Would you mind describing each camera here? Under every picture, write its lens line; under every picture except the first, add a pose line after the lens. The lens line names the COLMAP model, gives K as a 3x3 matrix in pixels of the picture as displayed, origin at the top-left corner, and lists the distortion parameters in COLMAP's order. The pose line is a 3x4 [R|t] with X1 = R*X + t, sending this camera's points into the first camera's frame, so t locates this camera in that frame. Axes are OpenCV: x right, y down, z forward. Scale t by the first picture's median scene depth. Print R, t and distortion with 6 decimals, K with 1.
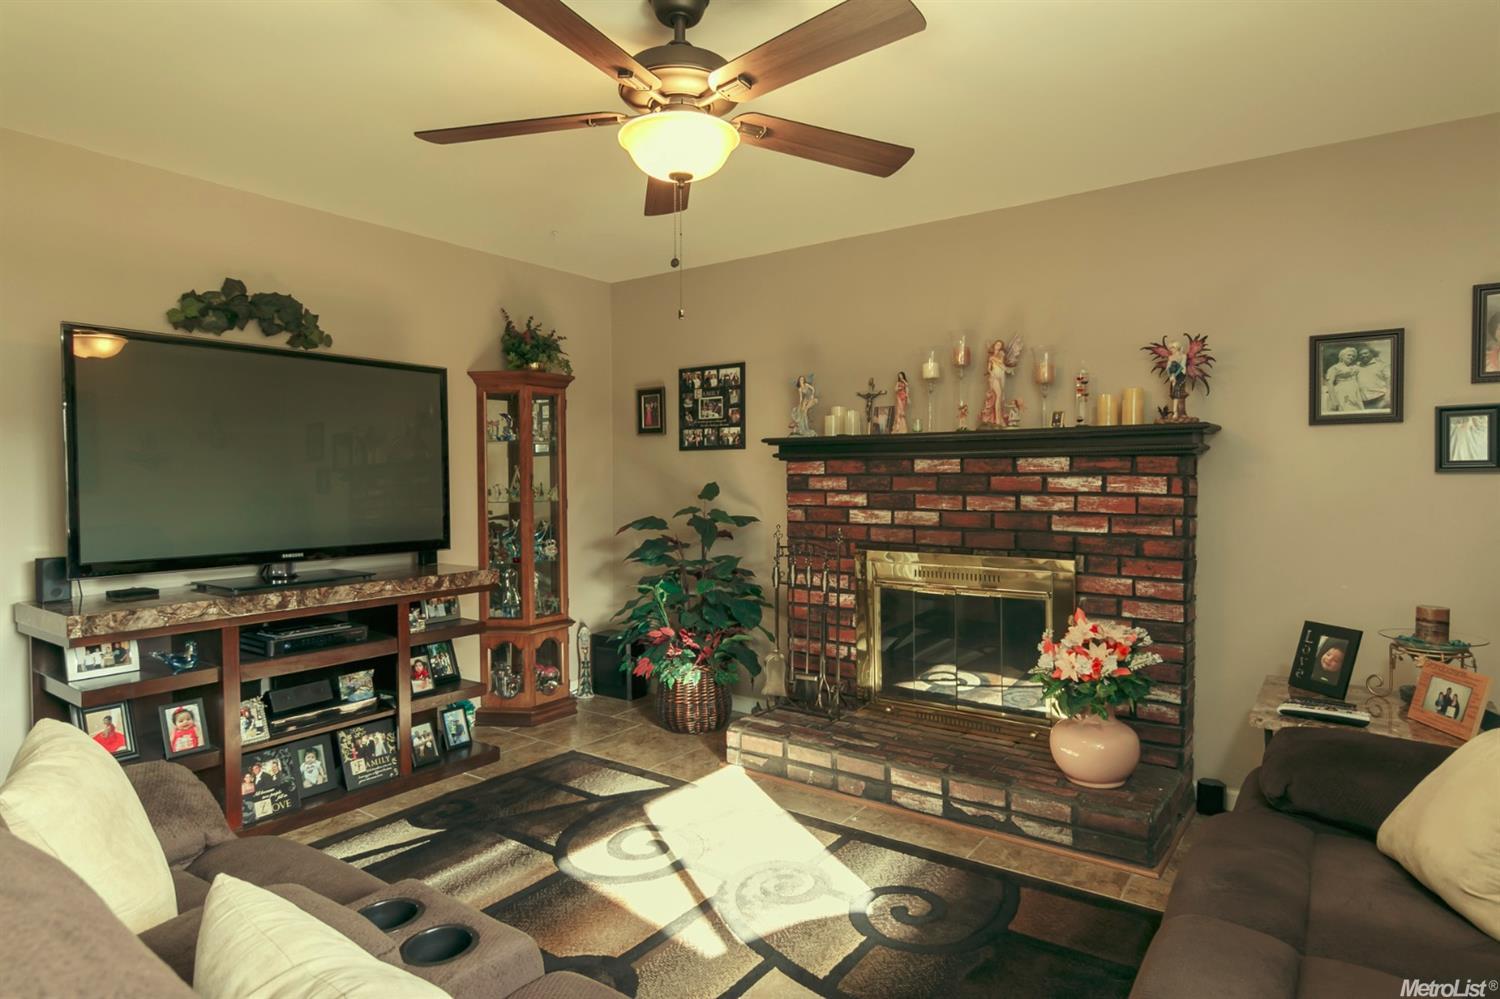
lens RADIAL K [[833.0, 0, 757.1], [0, 833.0, 494.4], [0, 0, 1]] dist [-0.000896, 0.000641]
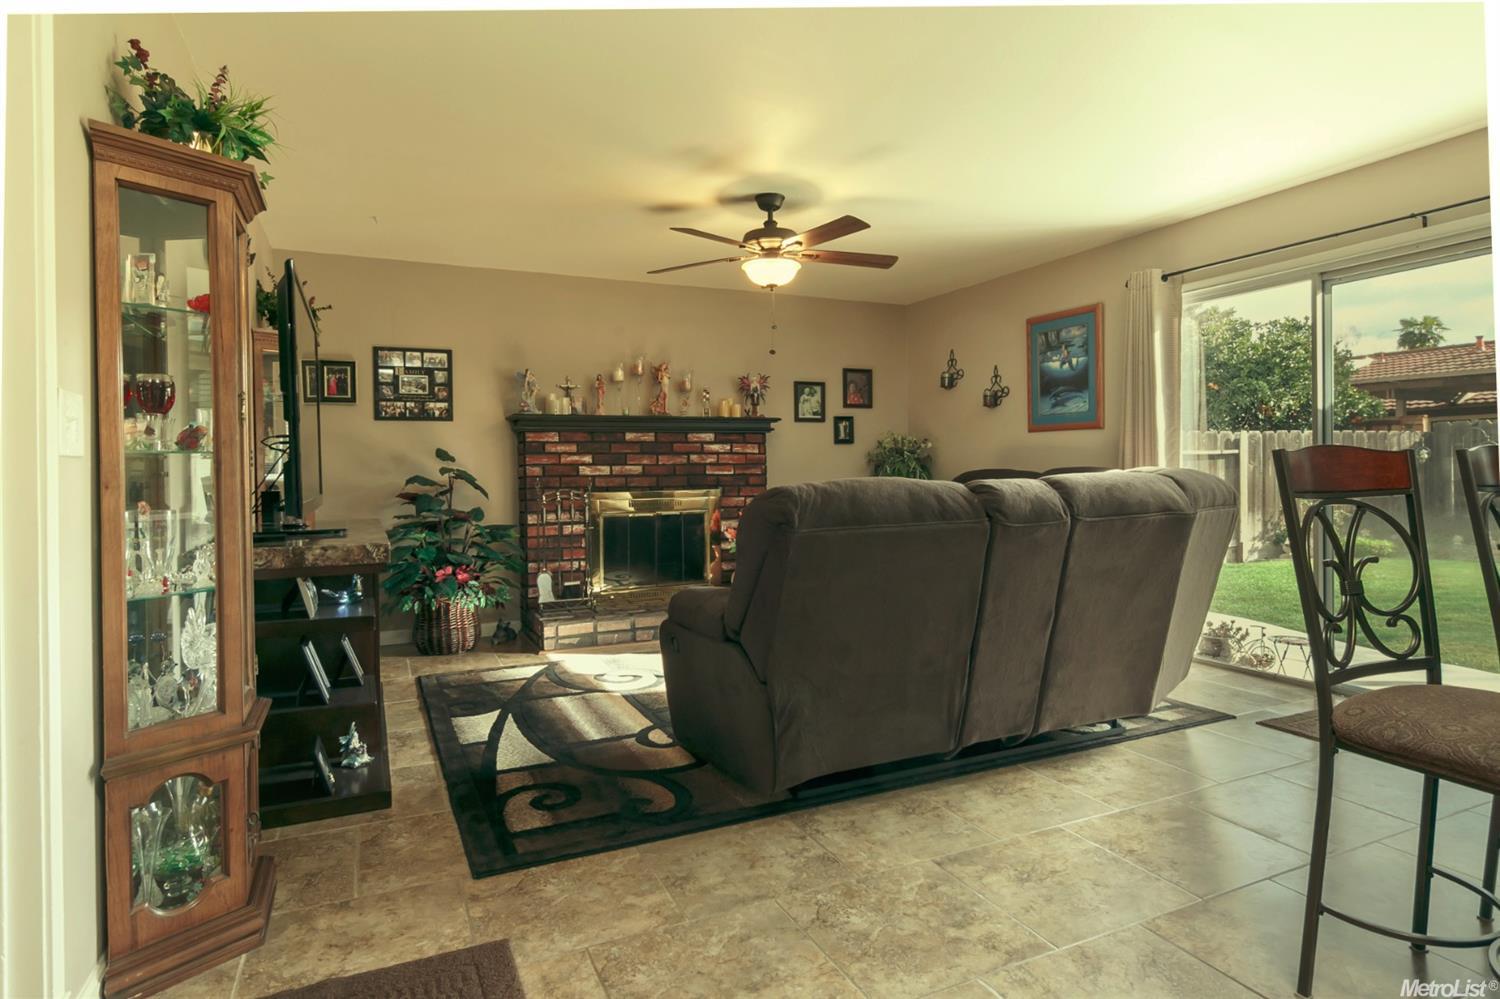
lens RADIAL K [[833.0, 0, 760.1], [0, 833.0, 468.2], [0, 0, 1]] dist [-0.000896, 0.000641]
pose [[0.486252, -0.003327, 0.873812, -1.114030], [0.027446, 0.999558, -0.011467, 0.052617], [-0.873388, 0.029559, 0.486128, 0.023571]]
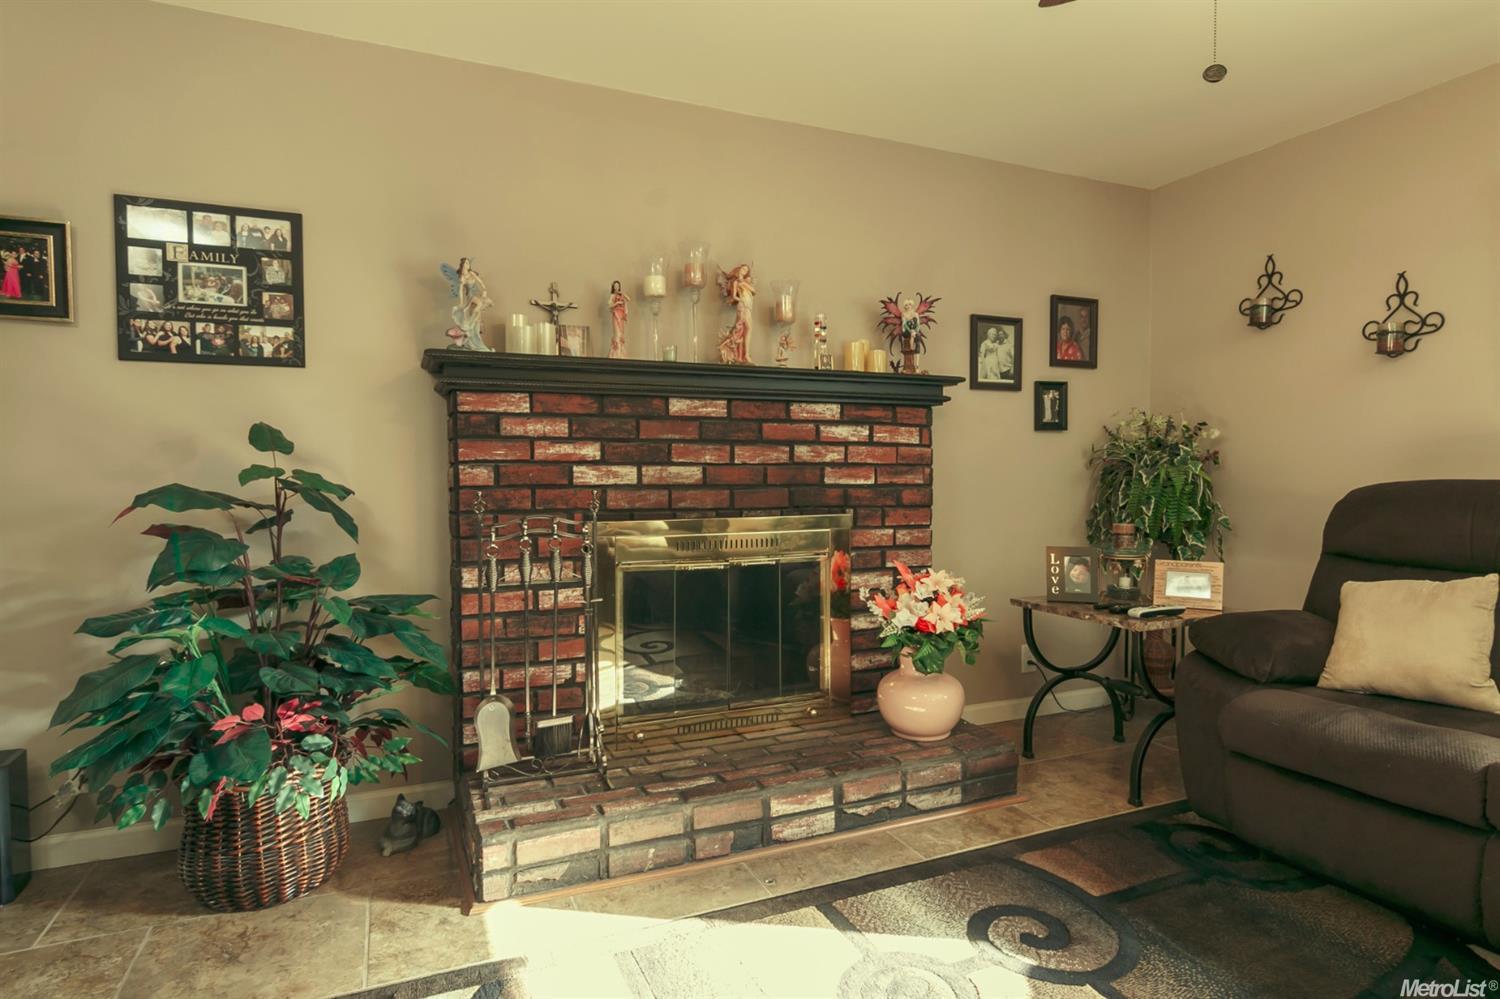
lens RADIAL K [[833.0, 0, 758.6], [0, 833.0, 491.3], [0, 0, 1]] dist [-0.000896, 0.000641]
pose [[0.505129, -0.019077, 0.862833, -0.454531], [0.019279, 0.999756, 0.010818, 0.038852], [-0.862829, 0.011170, 0.505373, 0.575979]]
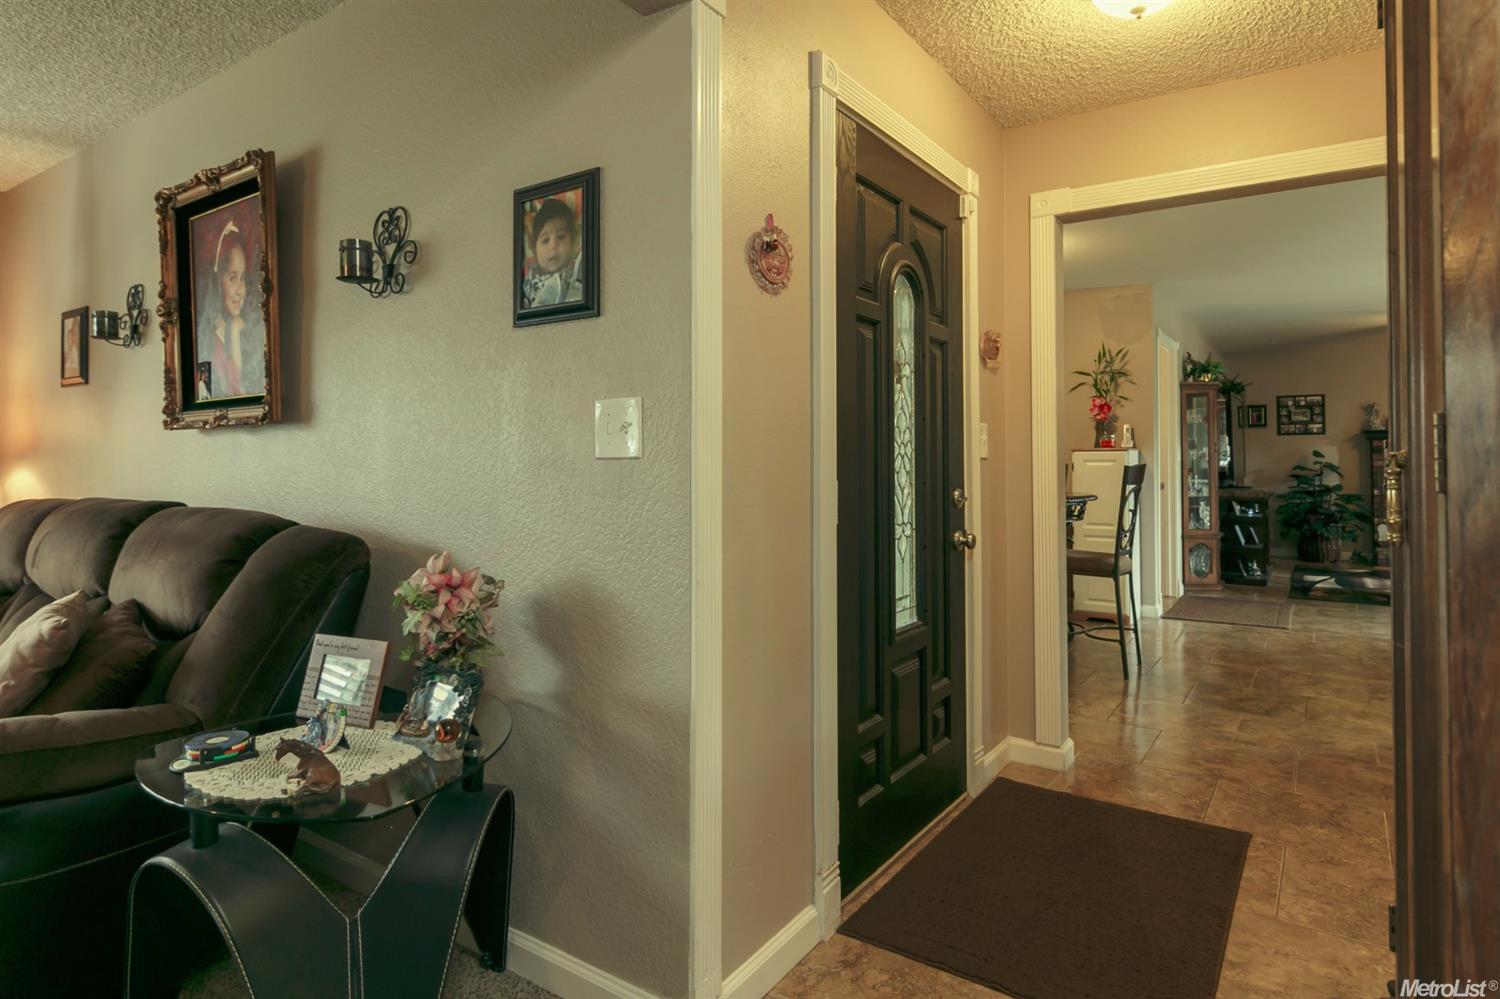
lens RADIAL K [[833.0, 0, 749.6], [0, 833.0, 447.0], [0, 0, 1]] dist [-0.000896, 0.000641]
pose [[0.999852, -0.002515, 0.017031, -1.981336], [0.003126, 0.999350, -0.035905, 0.064370], [-0.016930, 0.035953, 0.999210, -1.439376]]
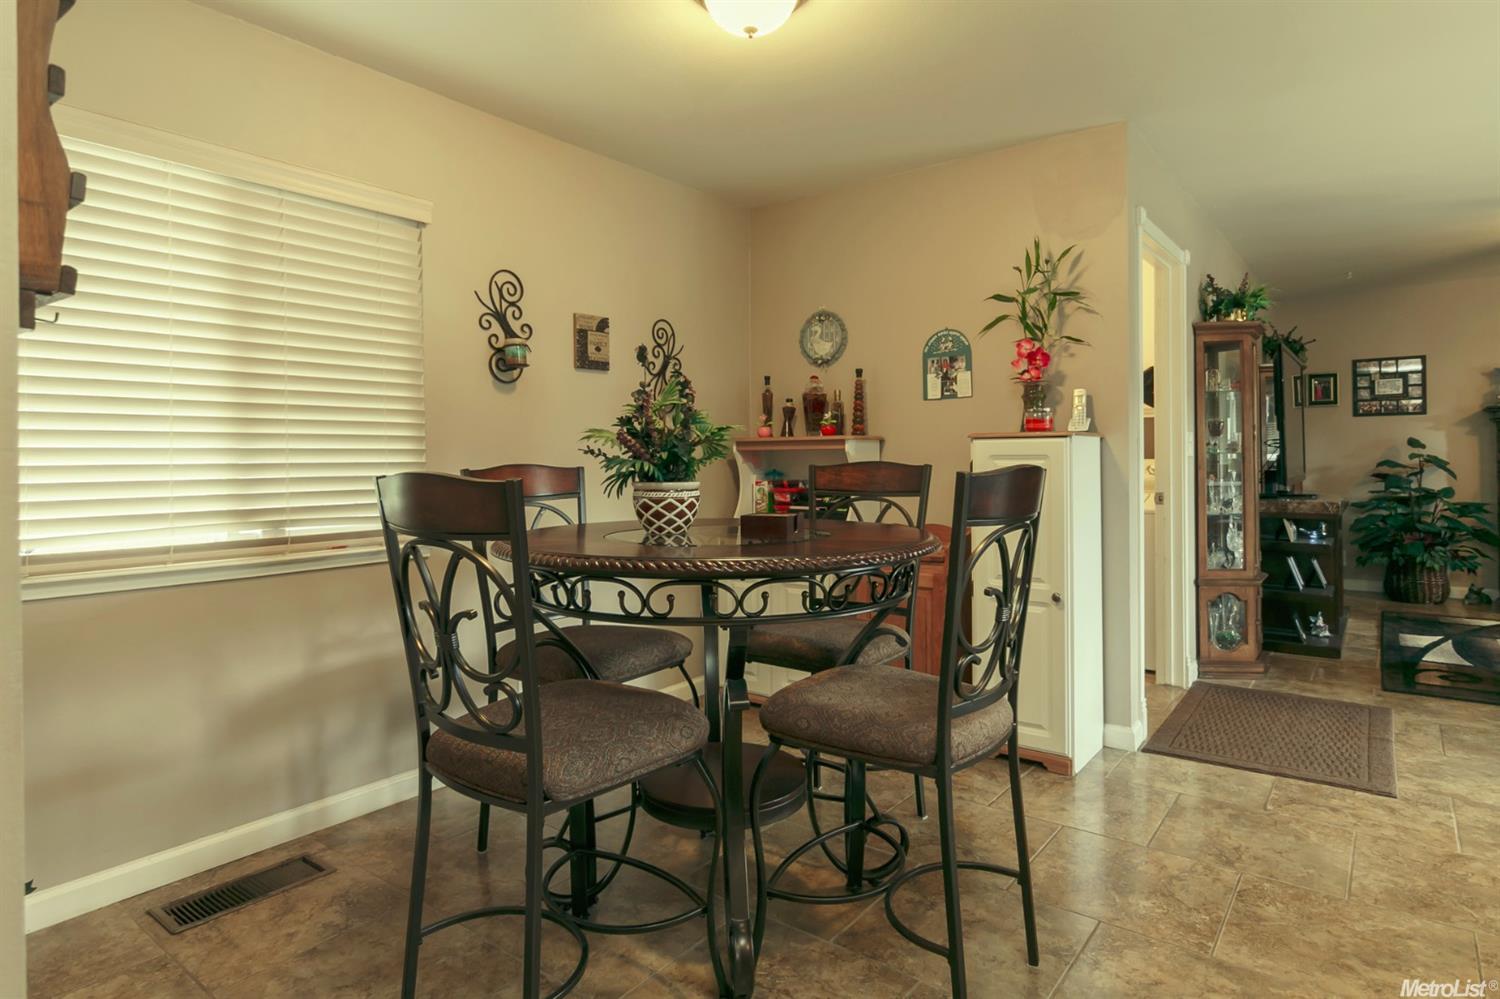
lens RADIAL K [[833.0, 0, 744.5], [0, 833.0, 458.9], [0, 0, 1]] dist [-0.000896, 0.000641]
pose [[0.999273, -0.008297, -0.037217, -1.497417], [0.007744, 0.999858, -0.014992, 0.046808], [0.037336, 0.014693, 0.999195, -0.650743]]
